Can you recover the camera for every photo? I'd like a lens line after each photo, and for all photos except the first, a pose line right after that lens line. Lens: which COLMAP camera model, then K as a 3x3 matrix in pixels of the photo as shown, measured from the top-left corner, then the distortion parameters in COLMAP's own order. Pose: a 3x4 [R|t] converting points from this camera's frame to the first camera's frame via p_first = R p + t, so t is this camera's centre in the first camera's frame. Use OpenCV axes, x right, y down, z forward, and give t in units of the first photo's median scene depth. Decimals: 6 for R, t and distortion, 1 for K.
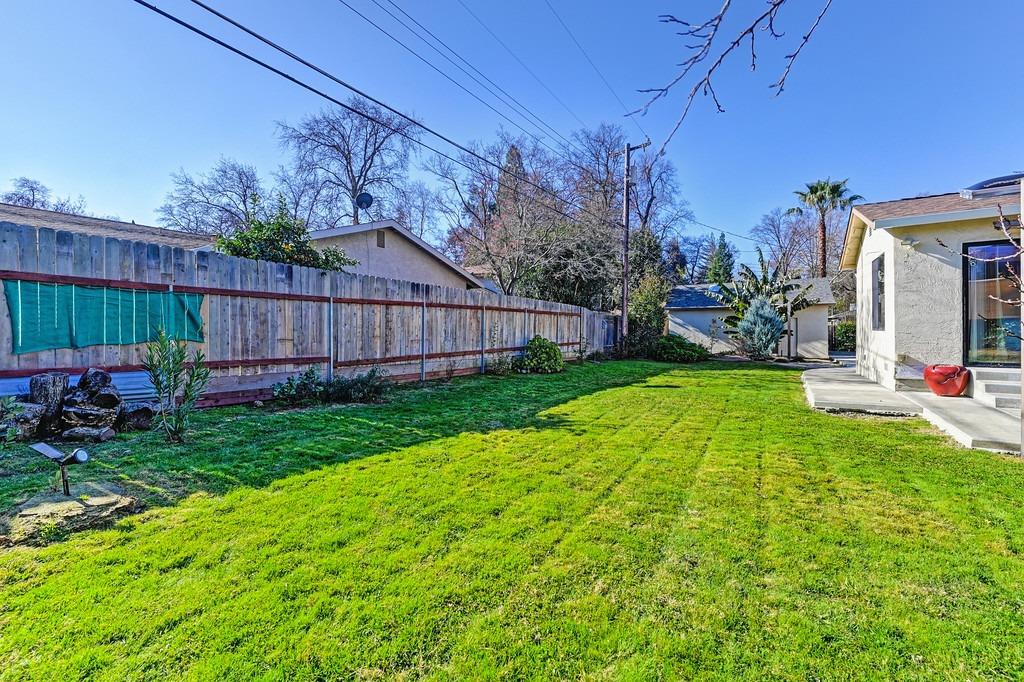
lens RADIAL K [[411.8, 0, 512.5], [0, 411.8, 332.4], [0, 0, 1]] dist [0.005369, -0.001611]
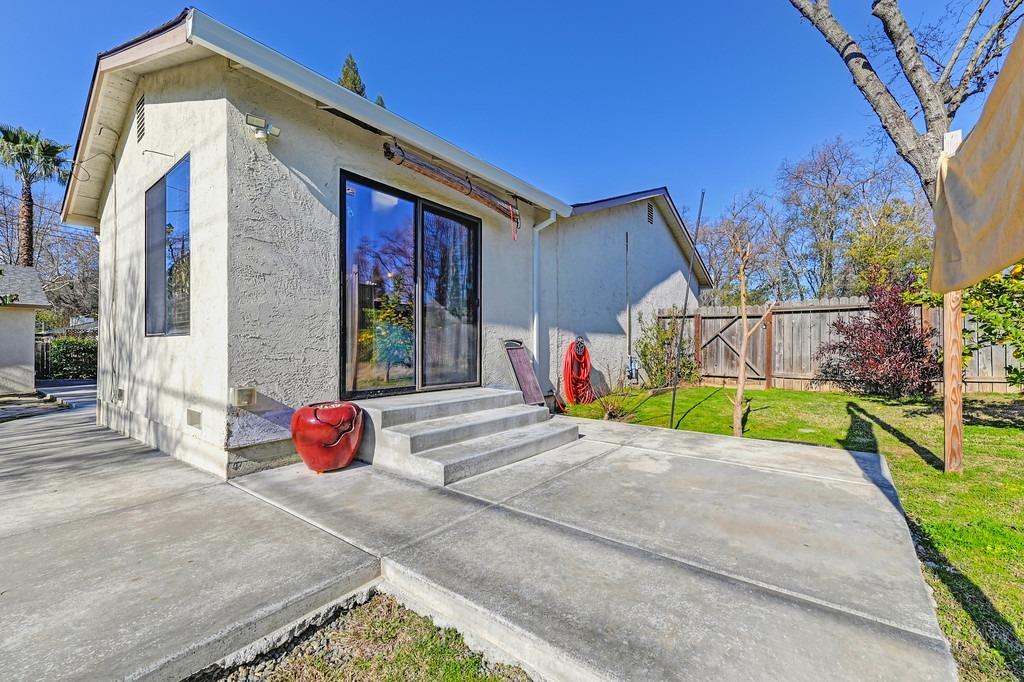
lens RADIAL K [[411.8, 0, 515.8], [0, 411.8, 342.7], [0, 0, 1]] dist [0.005369, -0.001611]
pose [[0.059716, 0.017855, 0.998056, 0.540534], [0.010409, 0.999775, -0.018509, 0.017981], [-0.998161, 0.011494, 0.059517, 0.697029]]
